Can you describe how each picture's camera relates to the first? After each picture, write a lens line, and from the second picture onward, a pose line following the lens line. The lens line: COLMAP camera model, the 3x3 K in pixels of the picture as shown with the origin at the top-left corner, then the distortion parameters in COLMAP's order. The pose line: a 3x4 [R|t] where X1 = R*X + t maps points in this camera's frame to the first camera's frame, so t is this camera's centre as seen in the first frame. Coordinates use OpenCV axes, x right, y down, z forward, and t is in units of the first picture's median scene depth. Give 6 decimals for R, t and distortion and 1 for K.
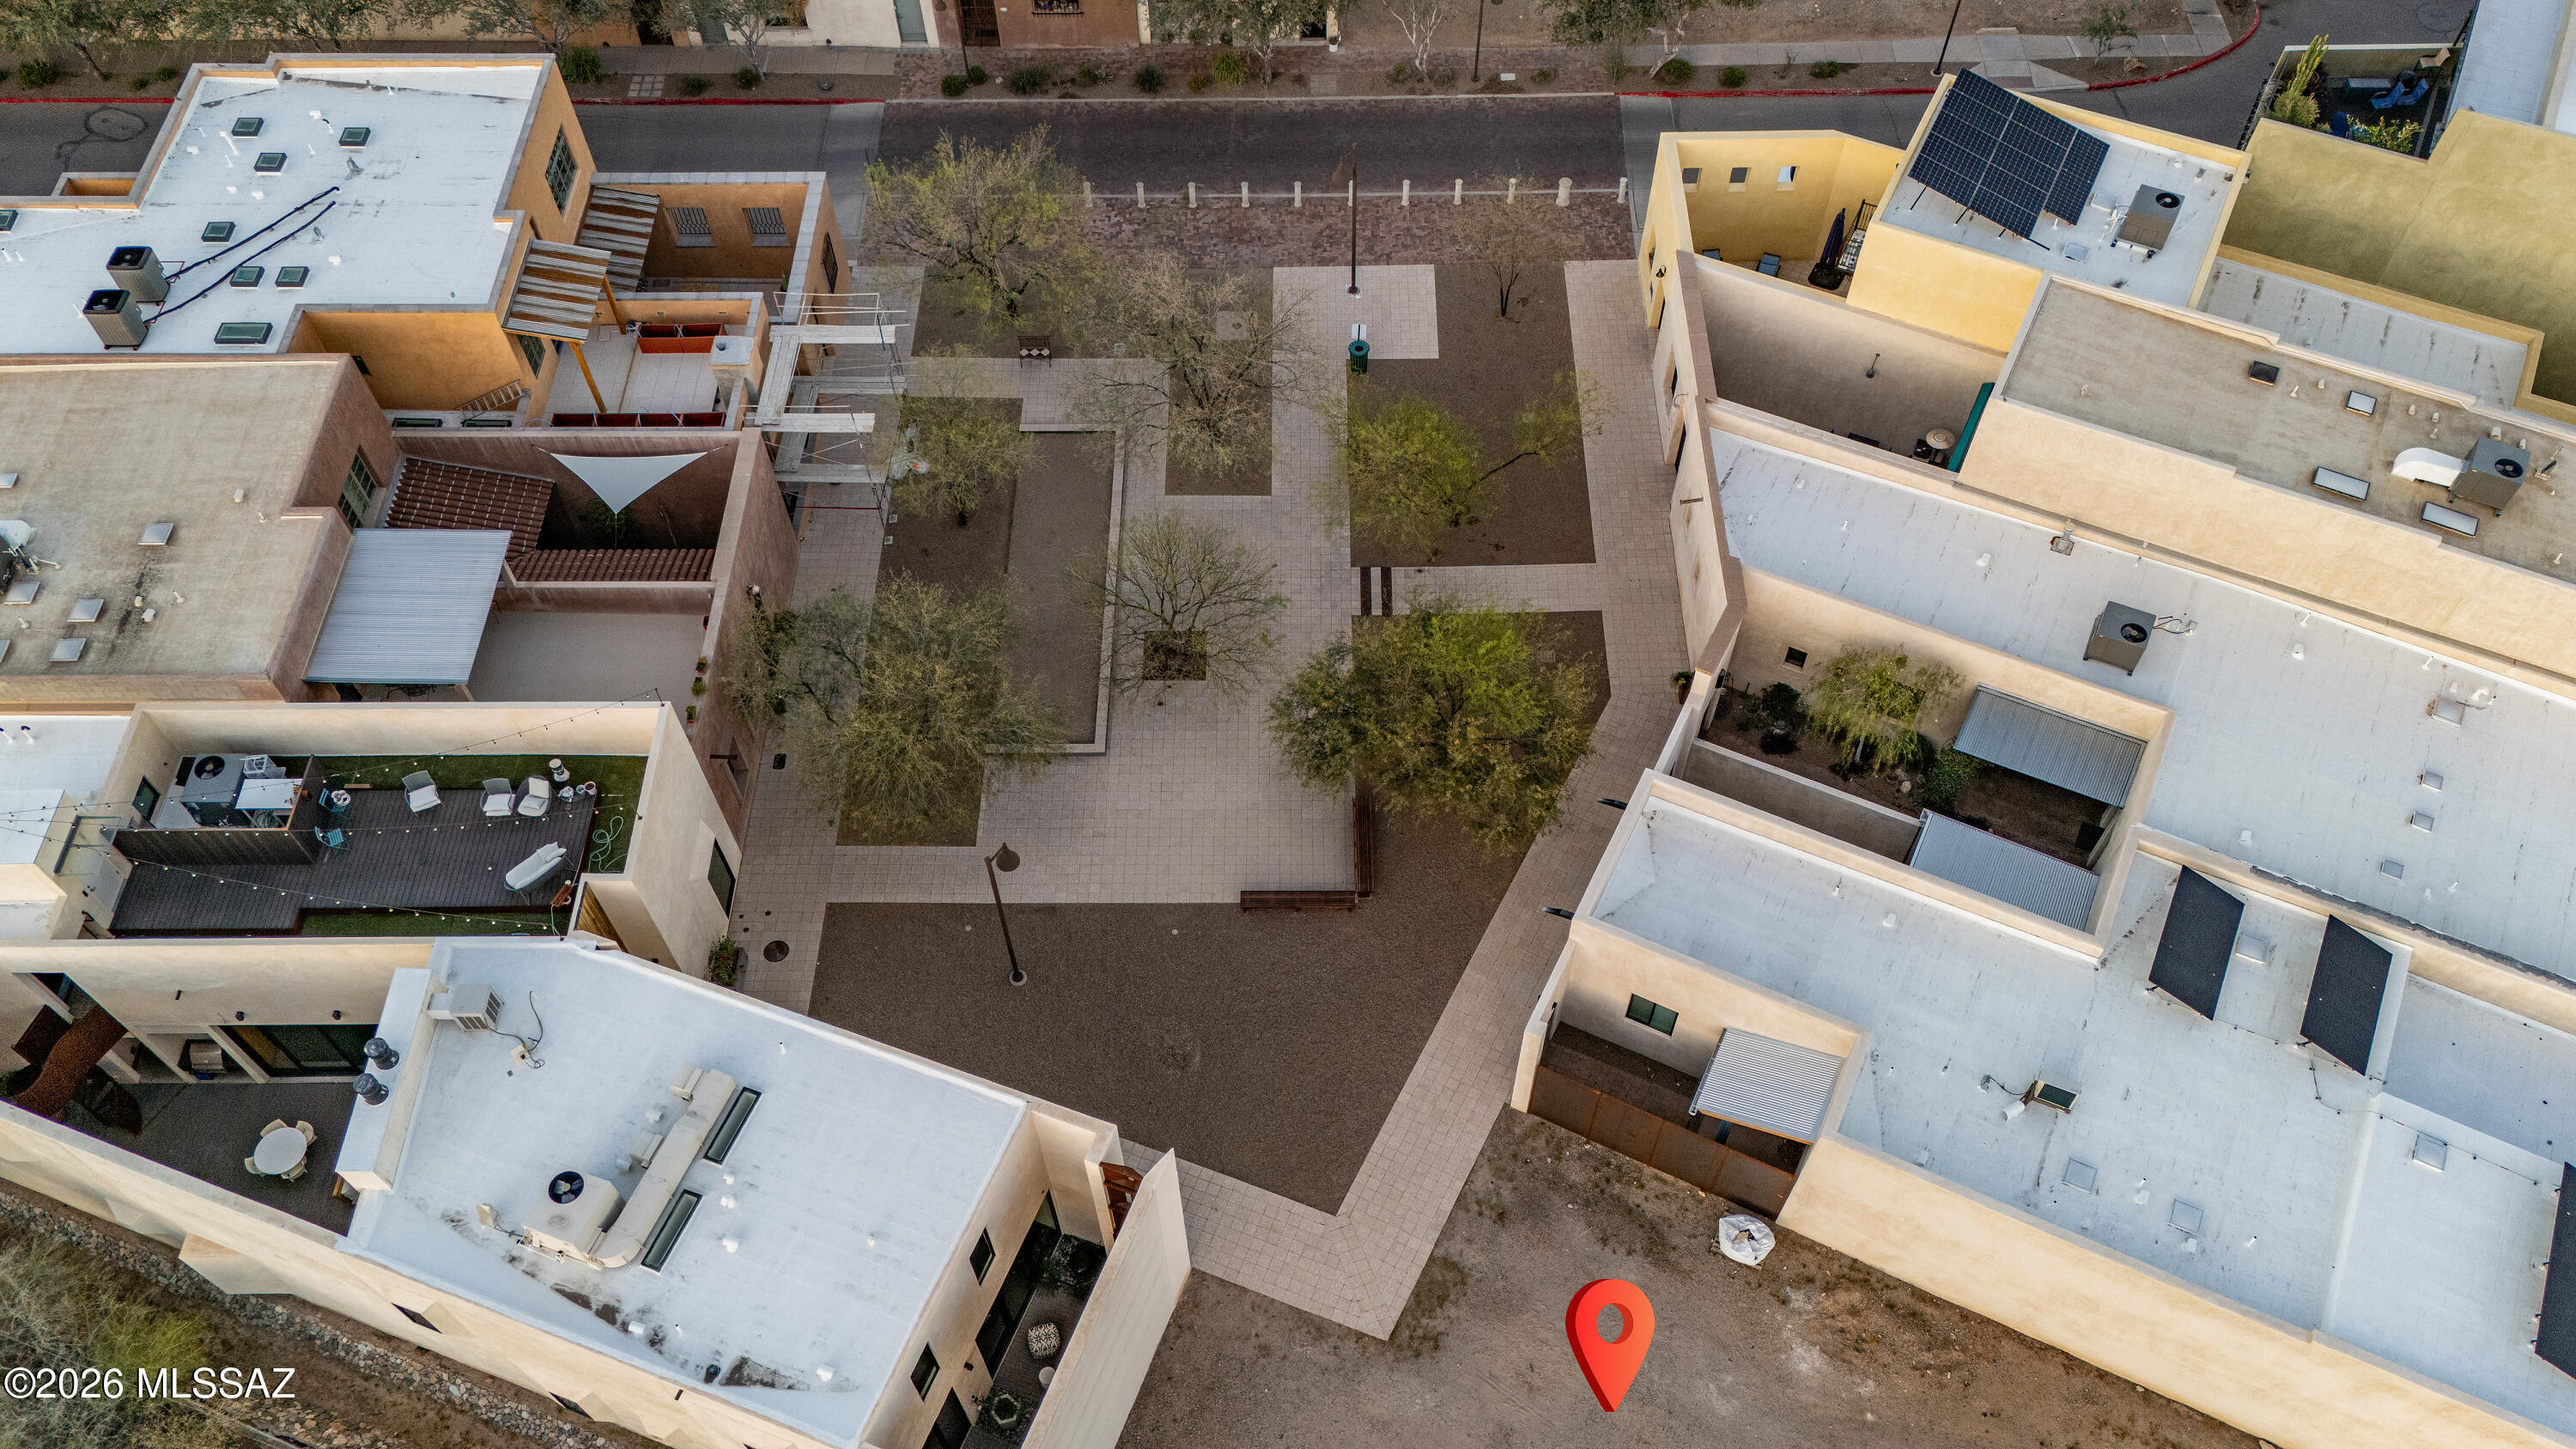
lens RADIAL K [[1893.8, 0, 1295.3], [0, 1893.8, 798.9], [0, 0, 1]] dist [0.070111, -0.064720]
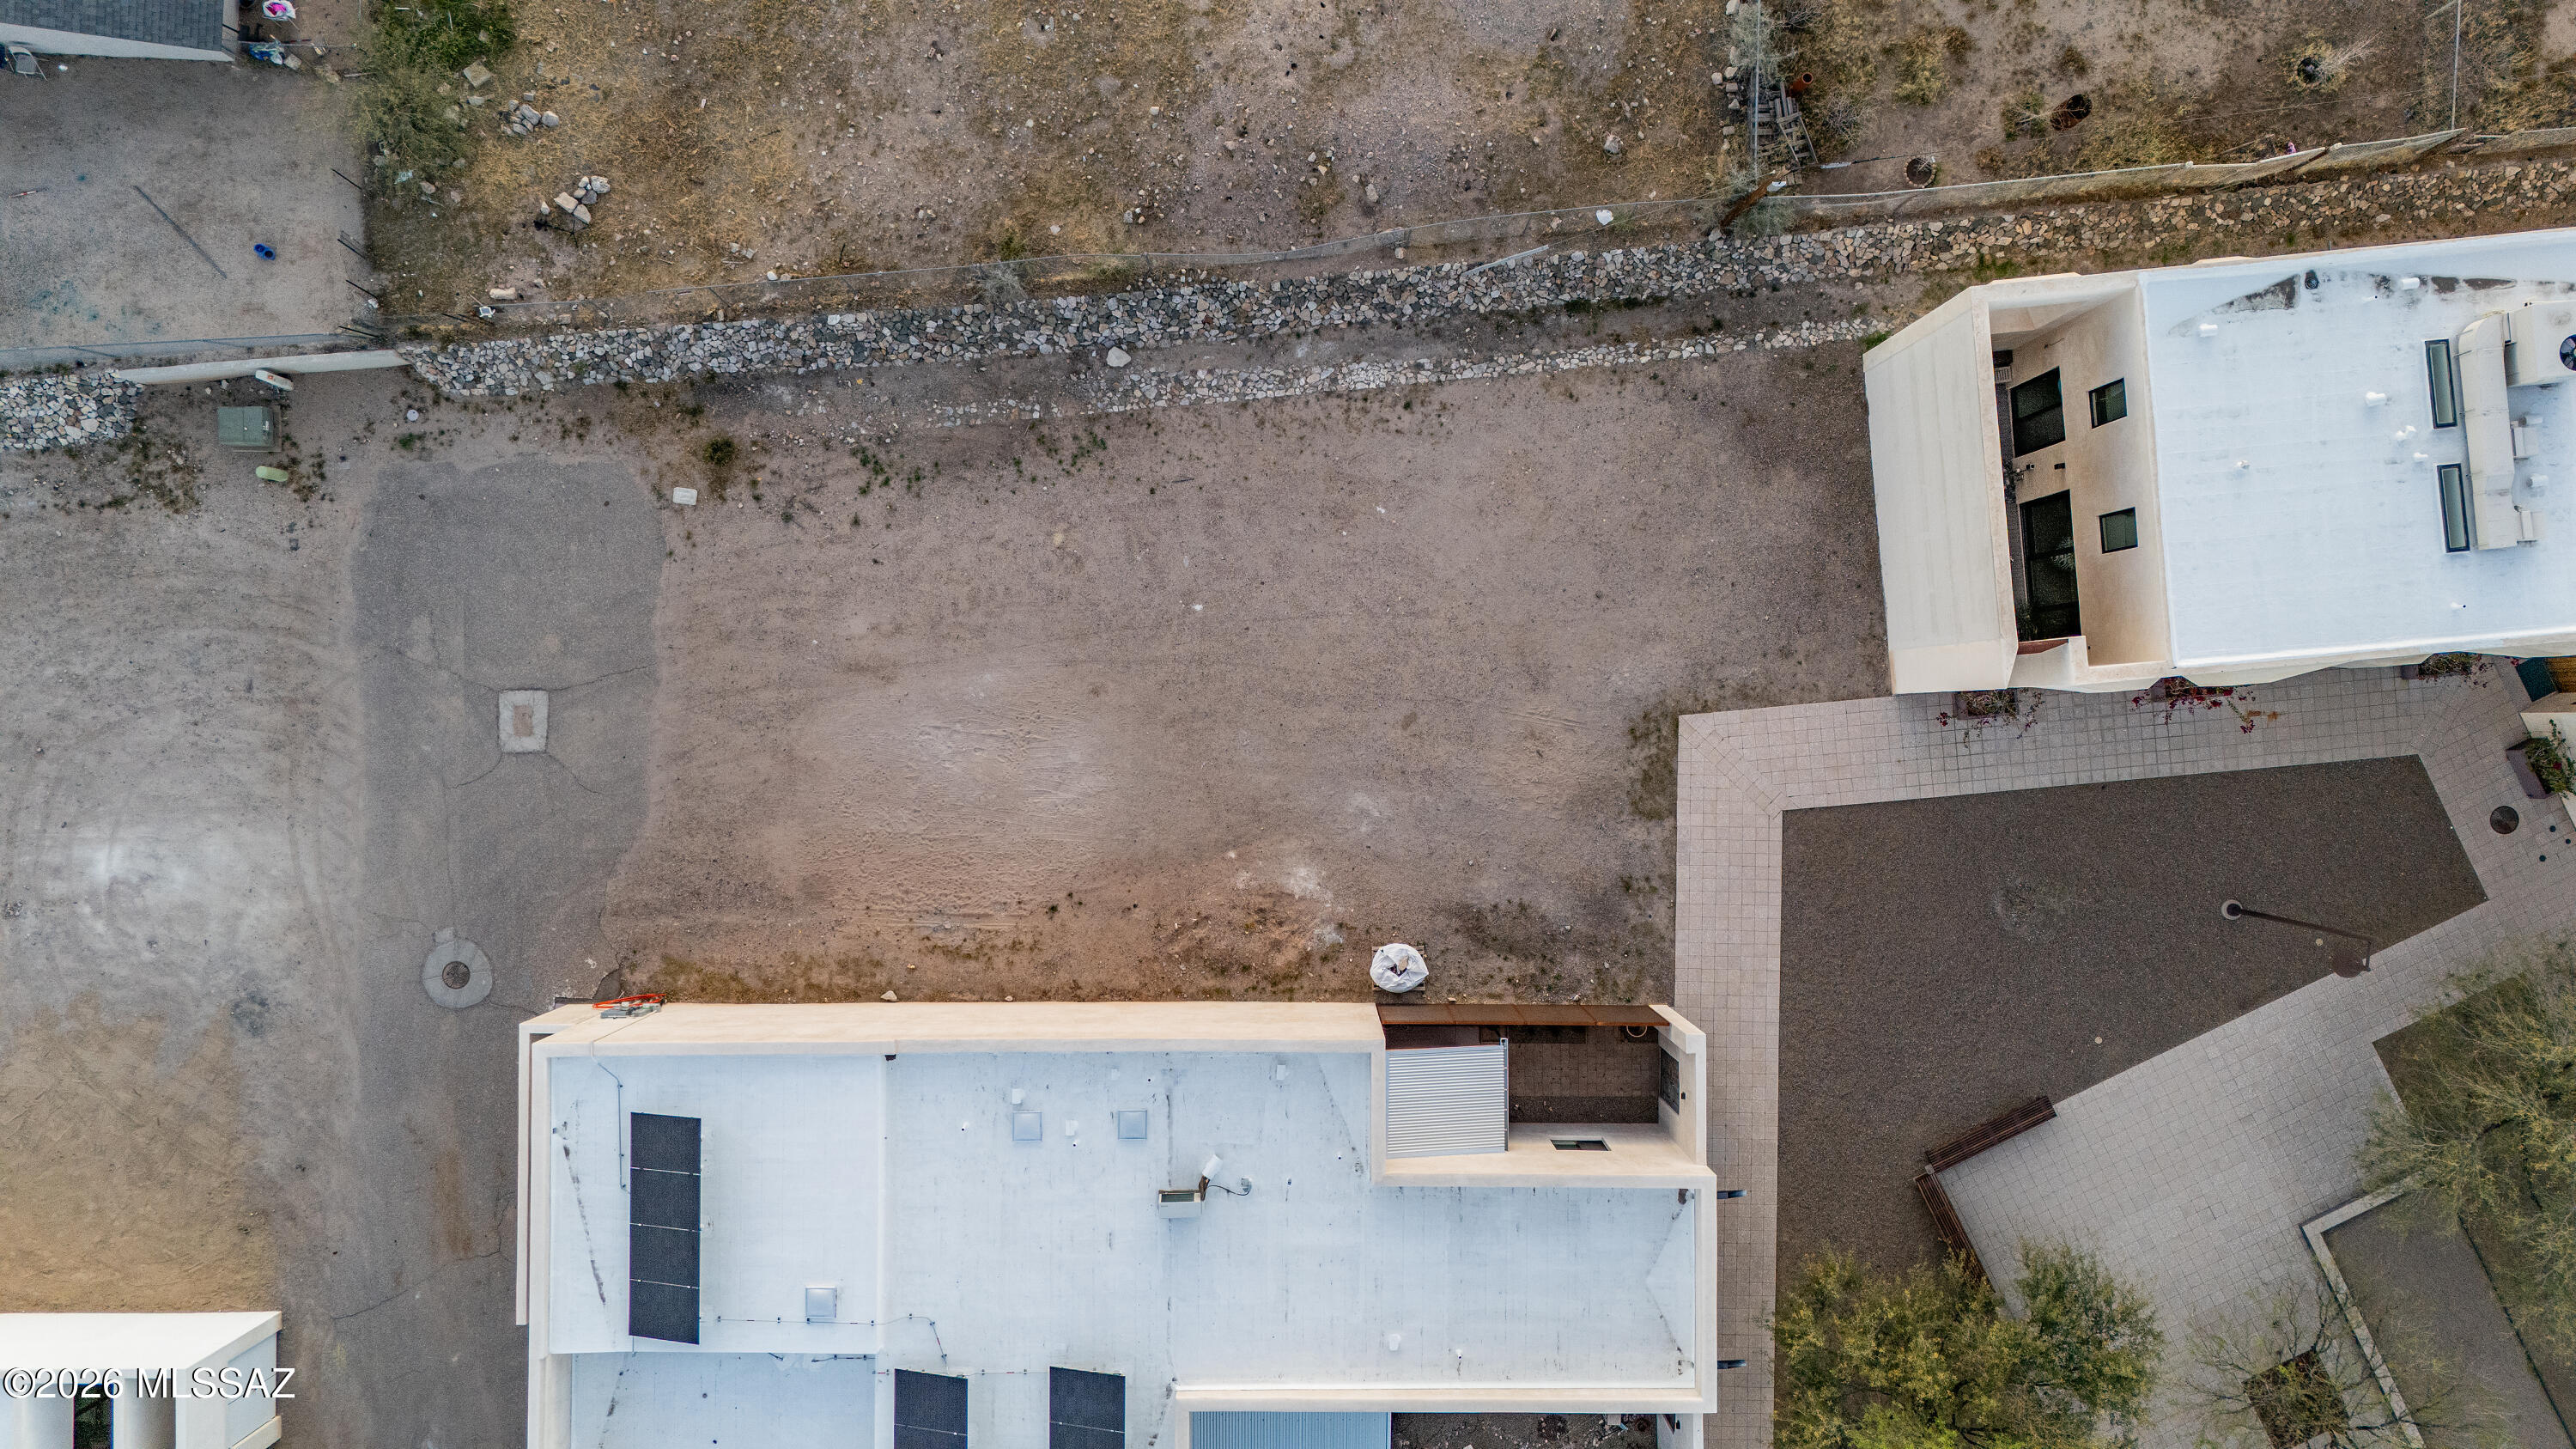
lens RADIAL K [[1915.6, 0, 1290.6], [0, 1915.6, 777.8], [0, 0, 1]] dist [0.074711, -0.075704]
pose [[-0.892040, 0.451109, 0.027669, 0.215023], [-0.367759, -0.760080, 0.535754, -0.203561], [0.262714, 0.467739, 0.843921, 0.110154]]
